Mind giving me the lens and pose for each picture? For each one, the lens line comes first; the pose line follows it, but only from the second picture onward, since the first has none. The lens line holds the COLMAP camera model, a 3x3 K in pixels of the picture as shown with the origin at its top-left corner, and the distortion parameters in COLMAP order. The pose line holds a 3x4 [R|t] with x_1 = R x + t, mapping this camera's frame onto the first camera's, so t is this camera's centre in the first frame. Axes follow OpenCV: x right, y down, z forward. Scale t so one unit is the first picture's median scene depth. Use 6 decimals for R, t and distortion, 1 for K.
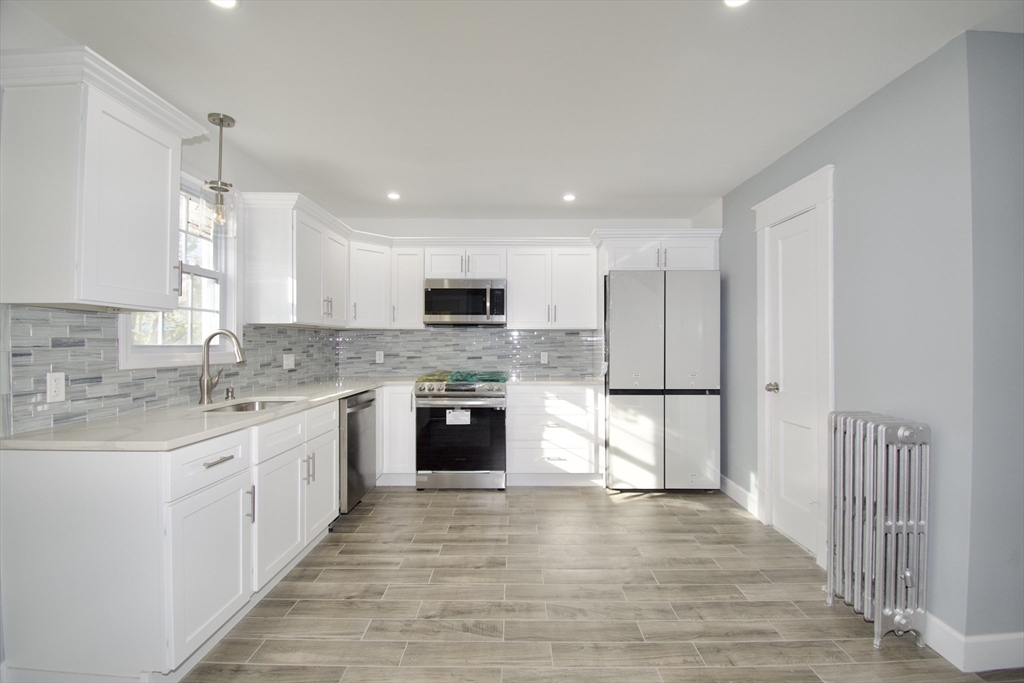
lens RADIAL K [[458.2, 0, 520.2], [0, 458.2, 341.6], [0, 0, 1]] dist [0.023249, -0.026271]
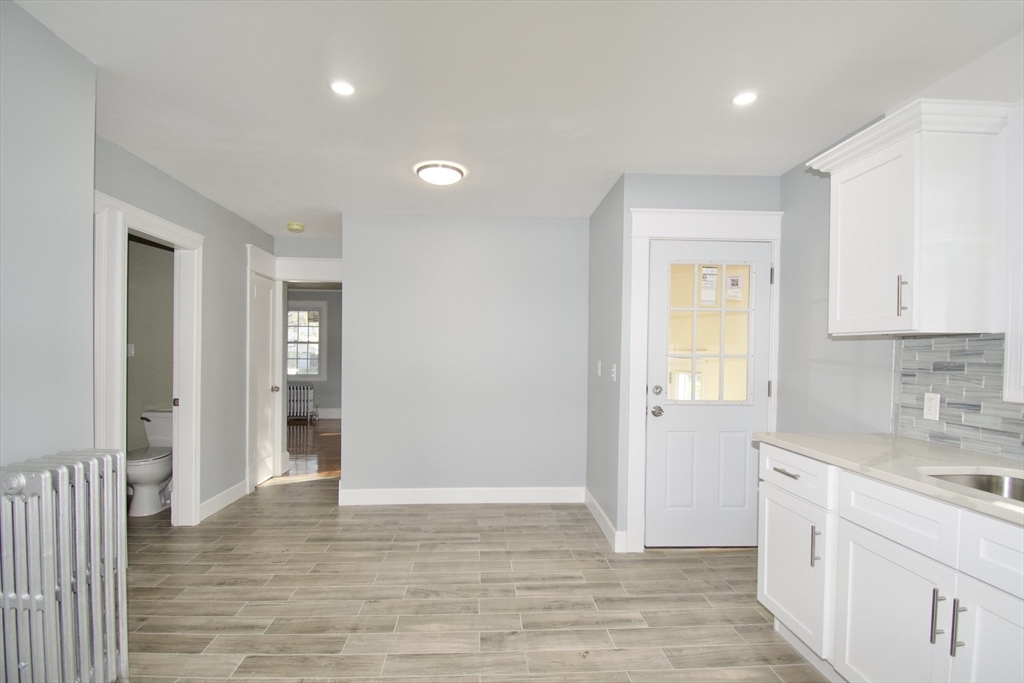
lens RADIAL K [[478.4, 0, 496.2], [0, 478.4, 364.8], [0, 0, 1]] dist [0.025457, -0.030001]
pose [[-0.999747, -0.007756, -0.021101, 0.037647], [-0.008210, 0.999735, 0.021487, -0.010068], [0.020929, 0.021655, -0.999546, 1.234583]]
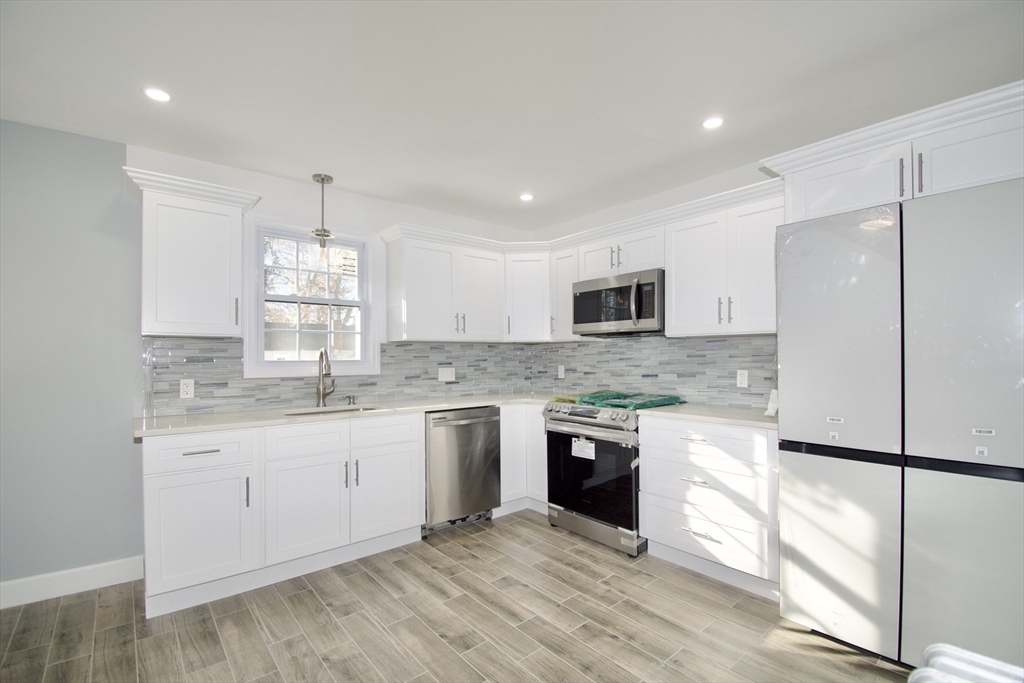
lens RADIAL K [[458.5, 0, 520.7], [0, 458.5, 354.2], [0, 0, 1]] dist [0.012172, -0.025696]
pose [[0.641617, -0.007429, -0.766989, 0.525886], [0.009542, 0.999953, -0.001703, -0.001866], [0.766966, -0.006226, 0.641658, 0.502094]]
